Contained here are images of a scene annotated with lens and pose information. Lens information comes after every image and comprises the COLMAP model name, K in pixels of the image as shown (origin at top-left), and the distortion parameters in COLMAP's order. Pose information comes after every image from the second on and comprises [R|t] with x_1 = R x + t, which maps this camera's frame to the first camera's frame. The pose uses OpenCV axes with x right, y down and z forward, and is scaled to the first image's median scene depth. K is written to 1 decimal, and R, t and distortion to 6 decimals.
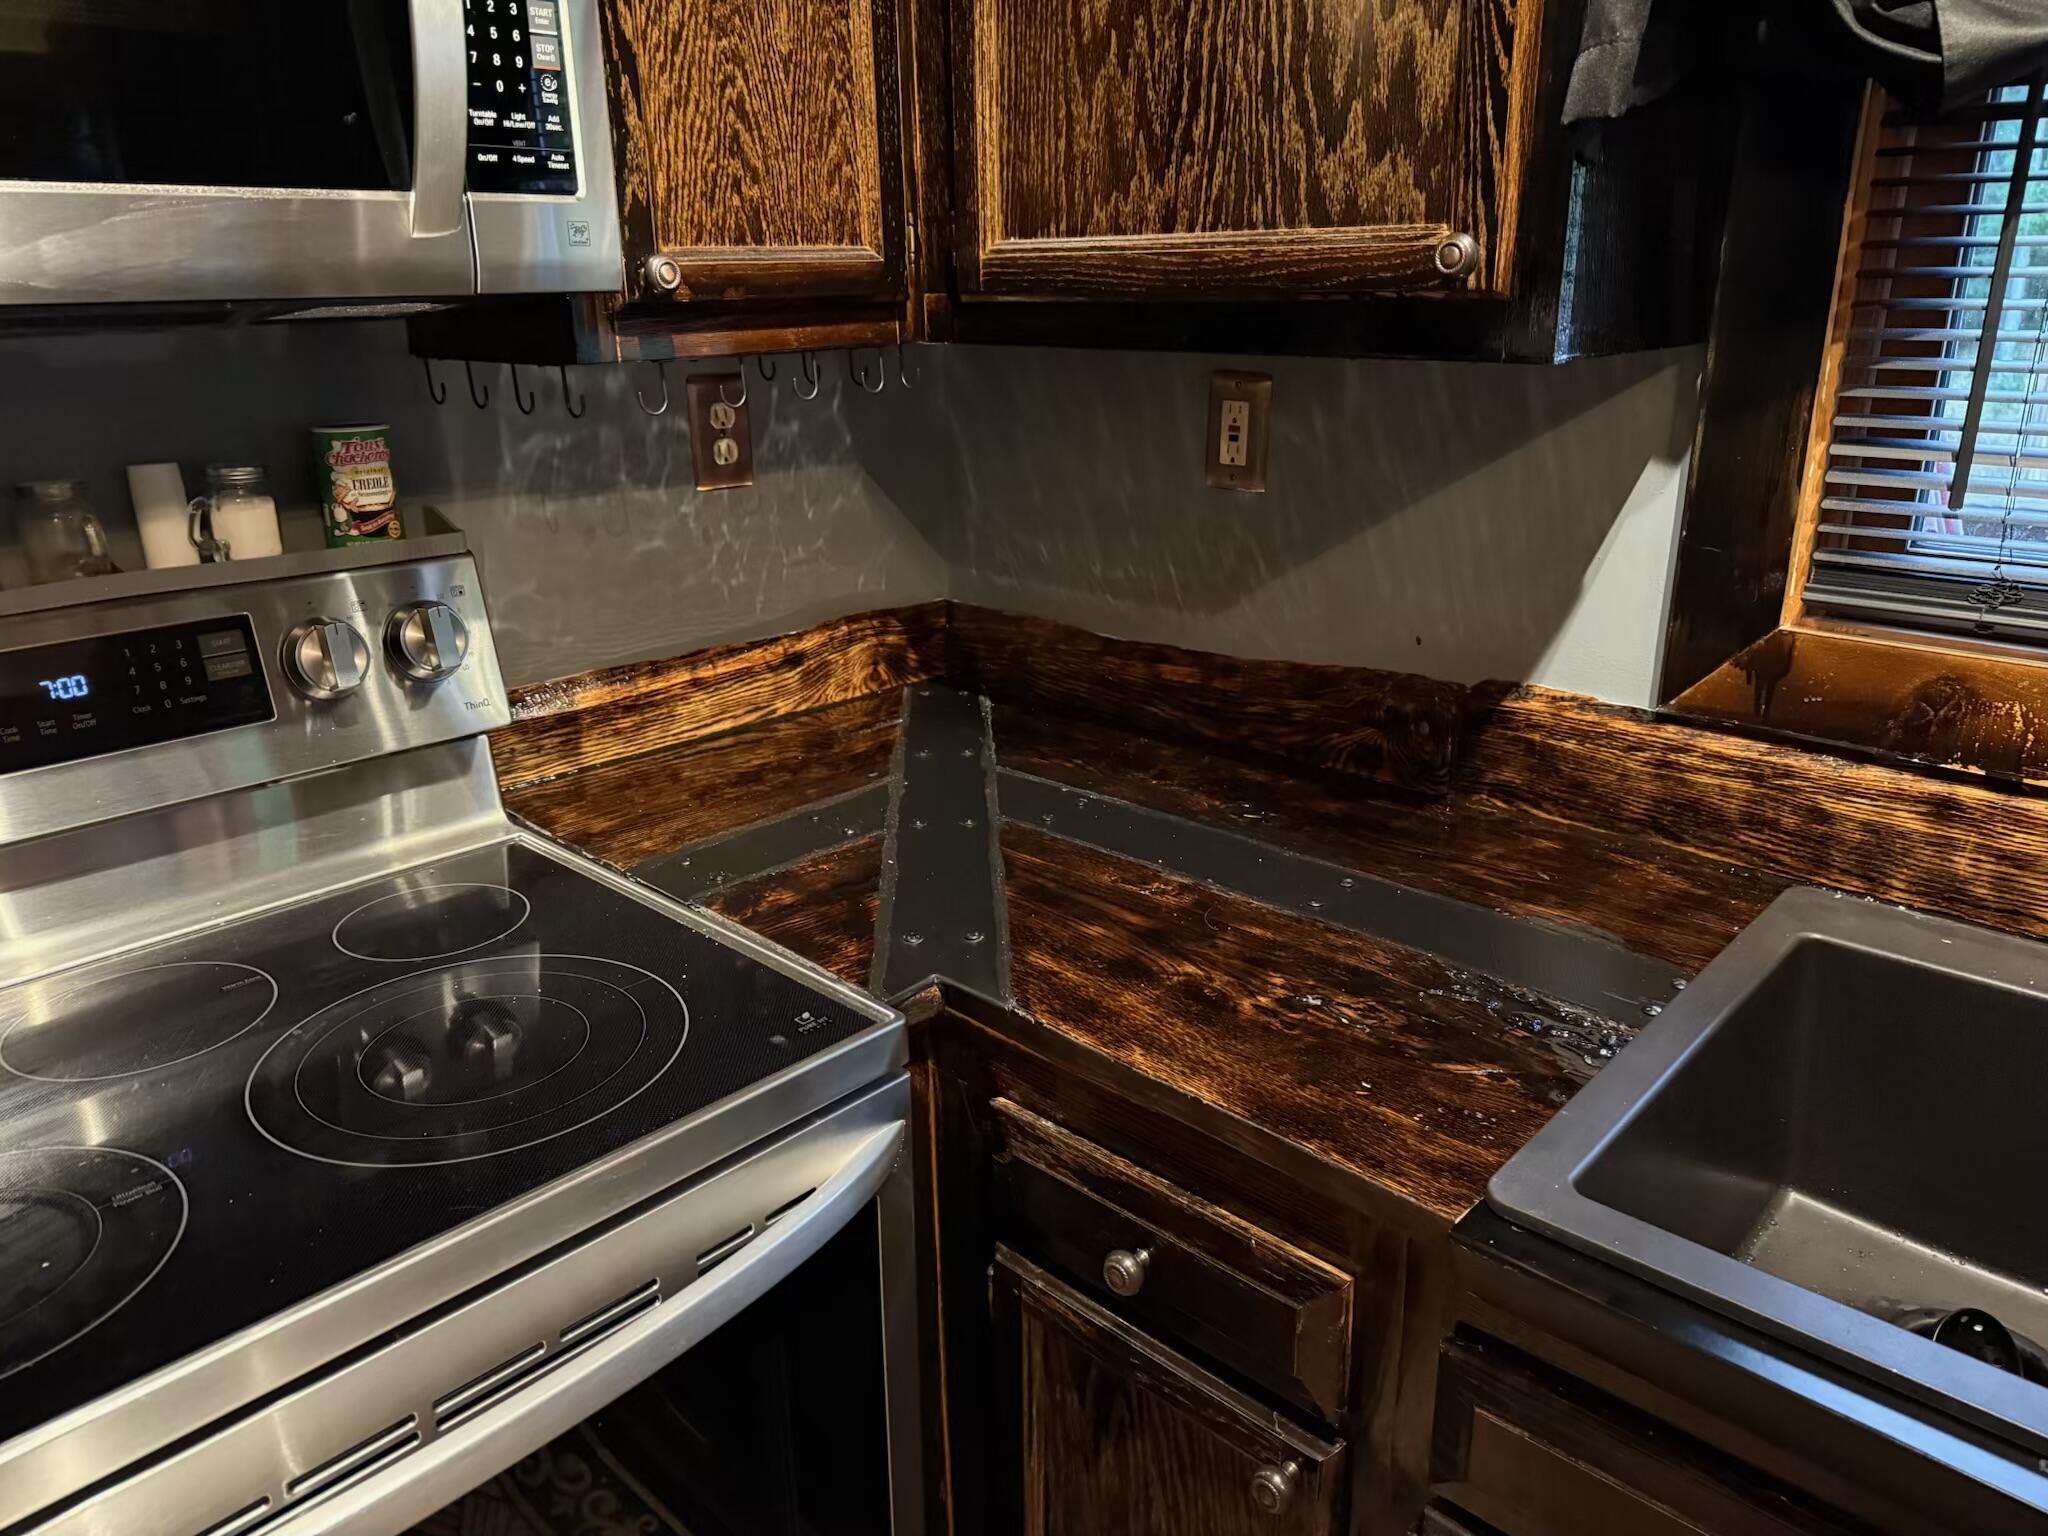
lens RADIAL K [[1461.3, 0, 1026.4], [0, 1461.3, 766.4], [0, 0, 1]] dist [0.045321, -0.059681]
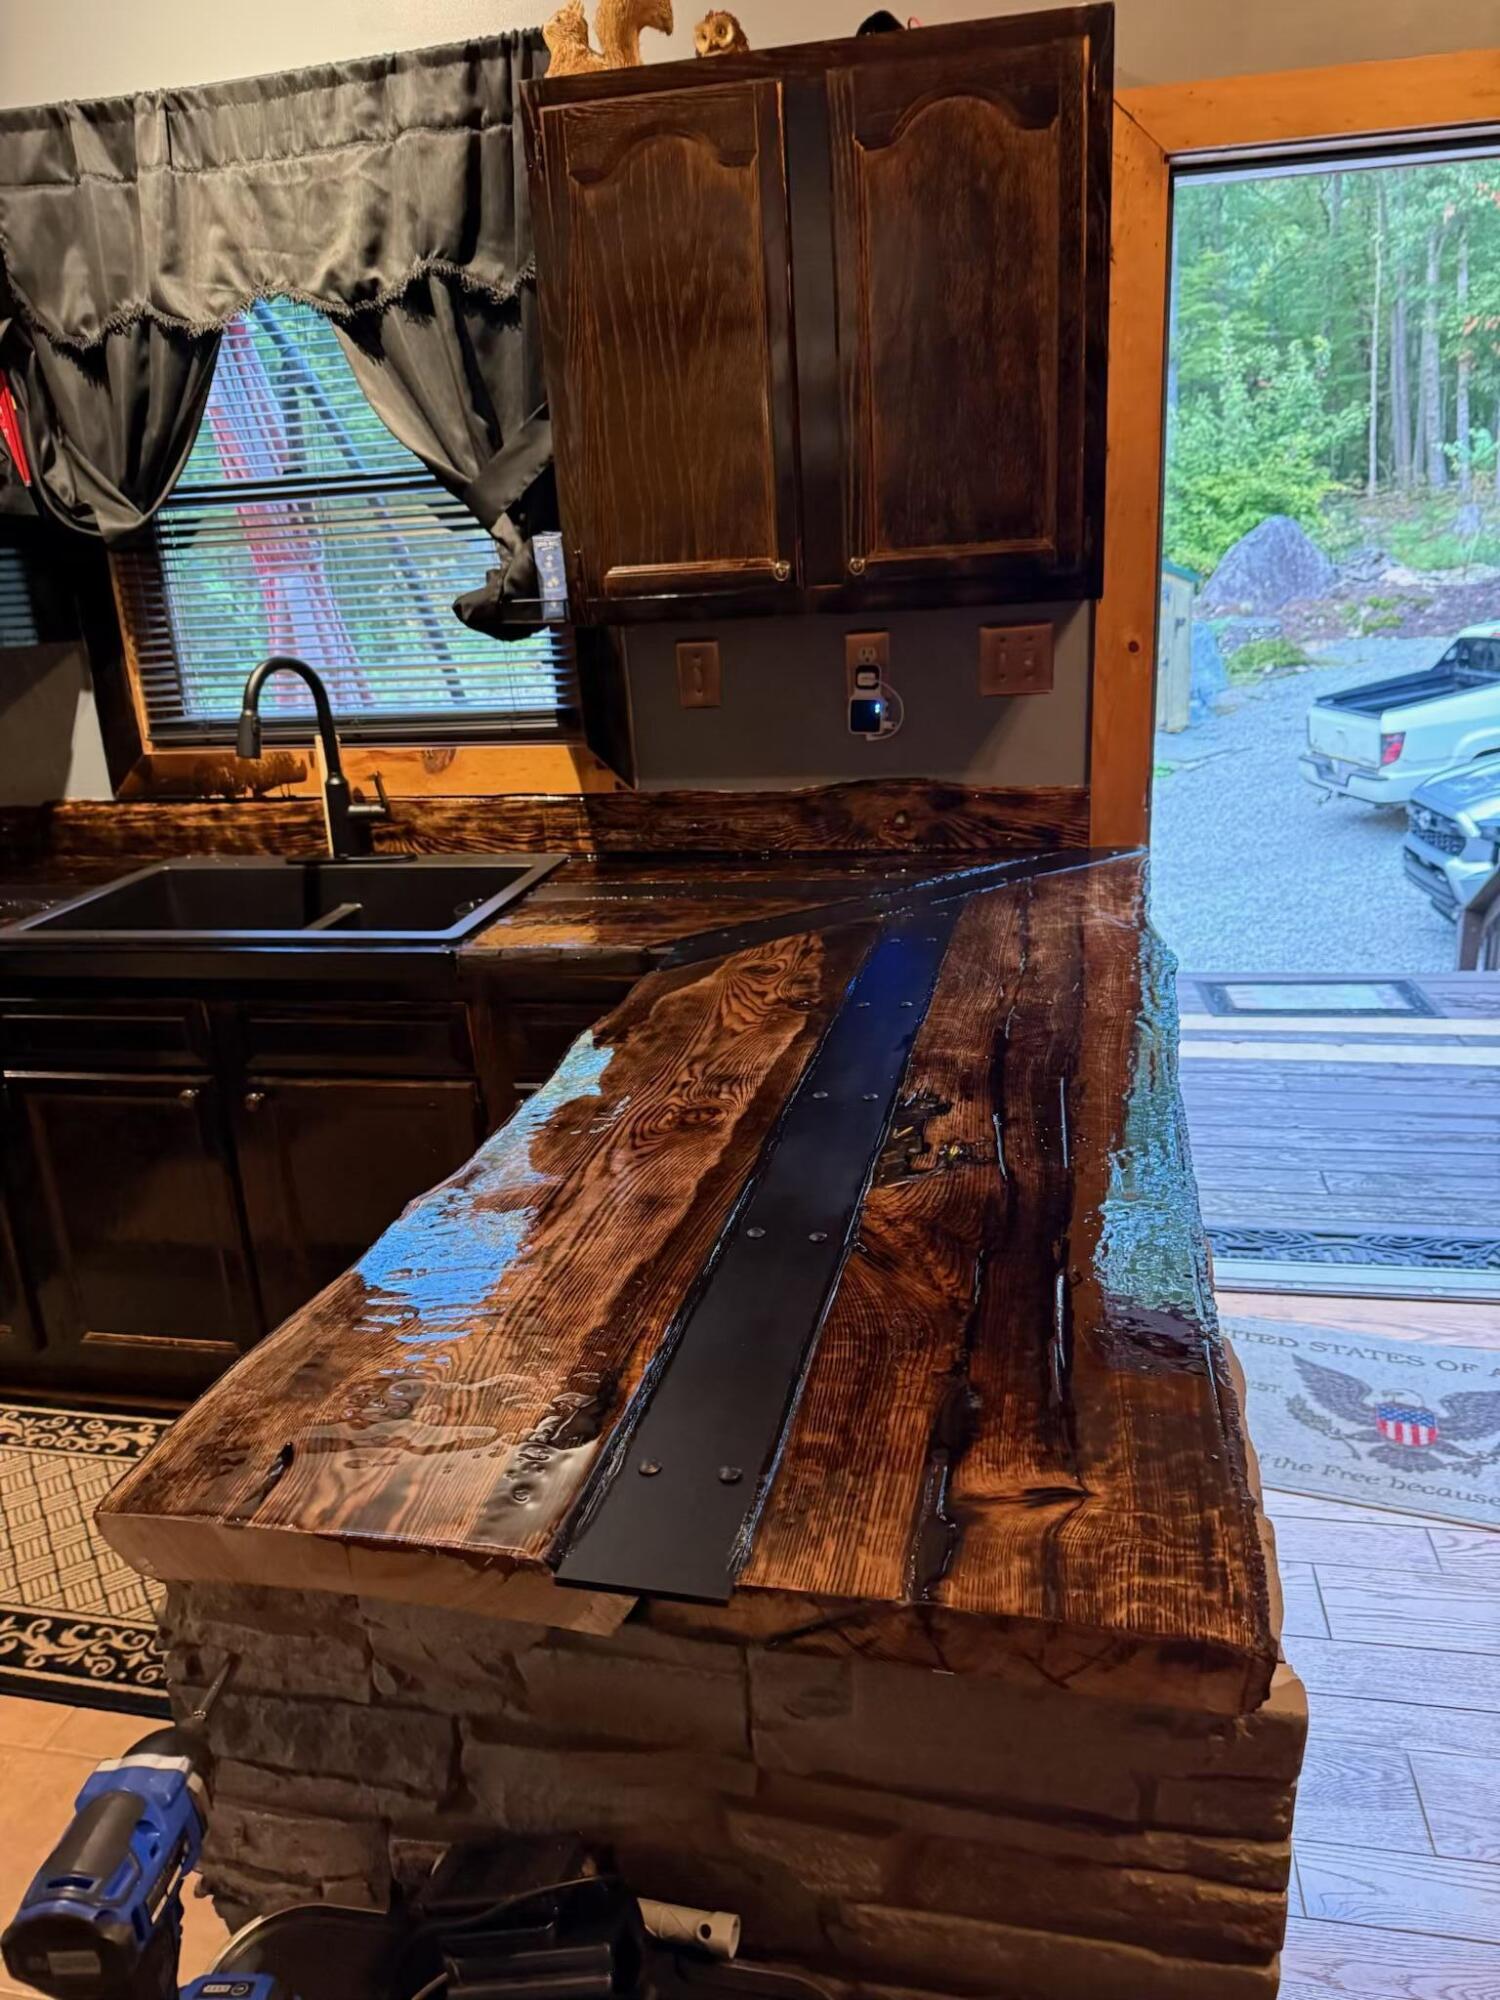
lens RADIAL K [[1427.1, 0, 761.0], [0, 1427.1, 1002.5], [0, 0, 1]] dist [0.045321, -0.059681]
pose [[0.852006, -0.190615, 0.487598, 0.141671], [0.208630, 0.977834, 0.017711, 0.445433], [-0.480166, 0.086638, 0.872889, -1.407076]]
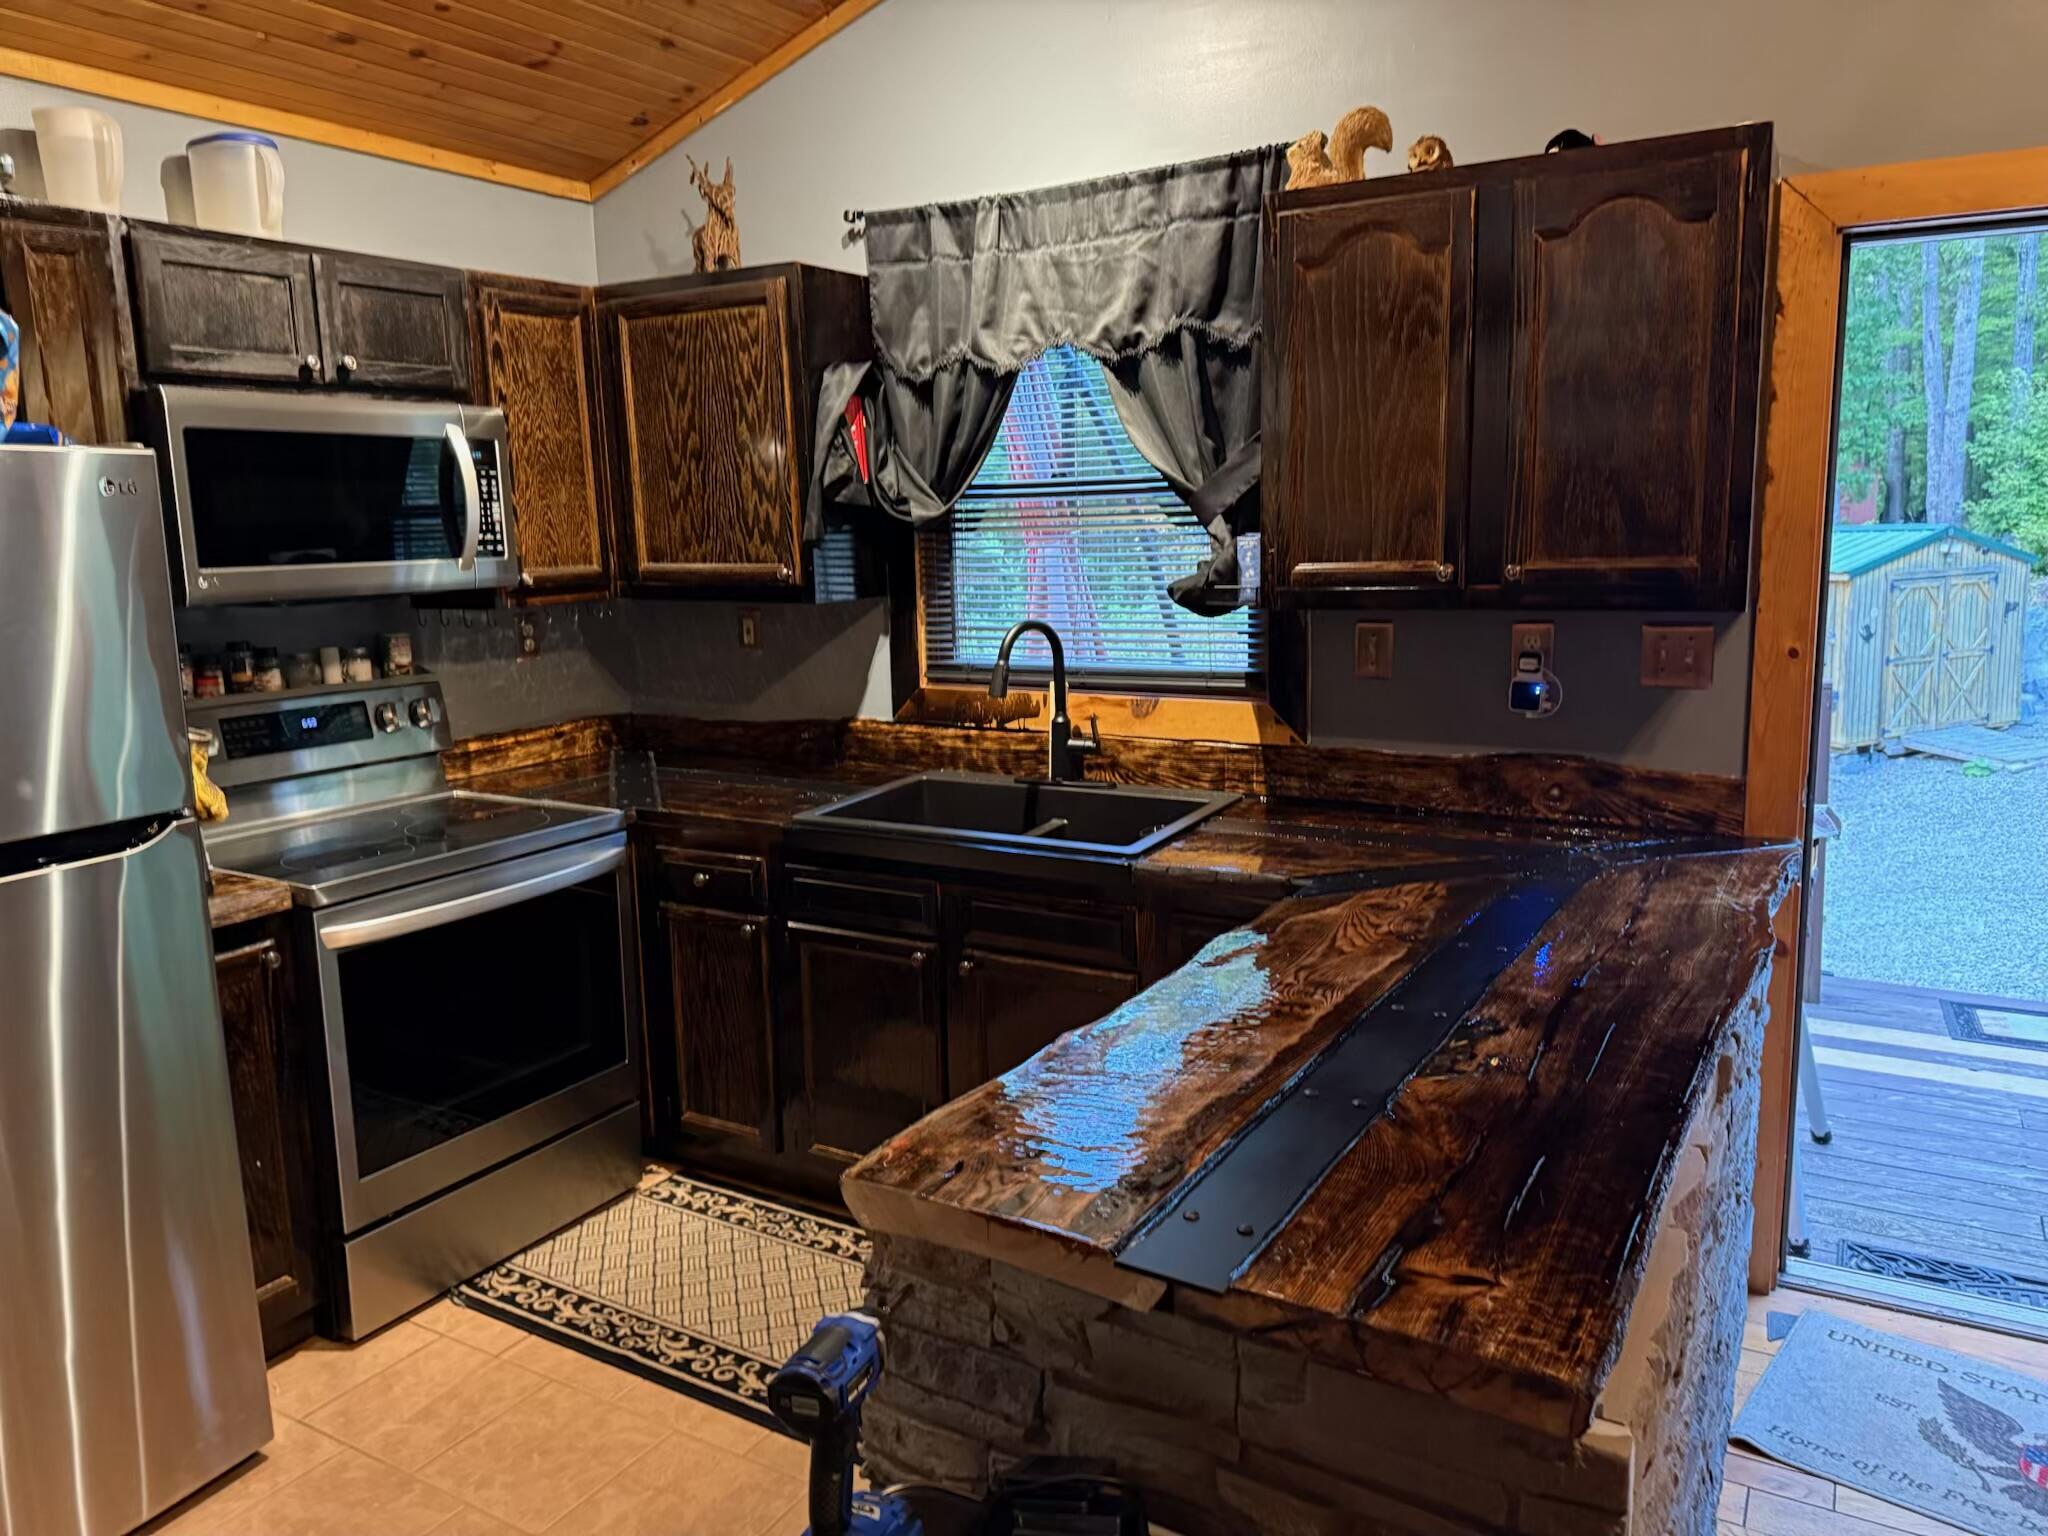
lens RADIAL K [[1461.3, 0, 1085.4], [0, 1461.3, 762.9], [0, 0, 1]] dist [0.045321, -0.059681]
pose [[0.965681, -0.046988, 0.255445, 0.058782], [0.087134, 0.985112, -0.148193, 0.510408], [-0.244678, 0.165365, 0.955399, -1.839803]]
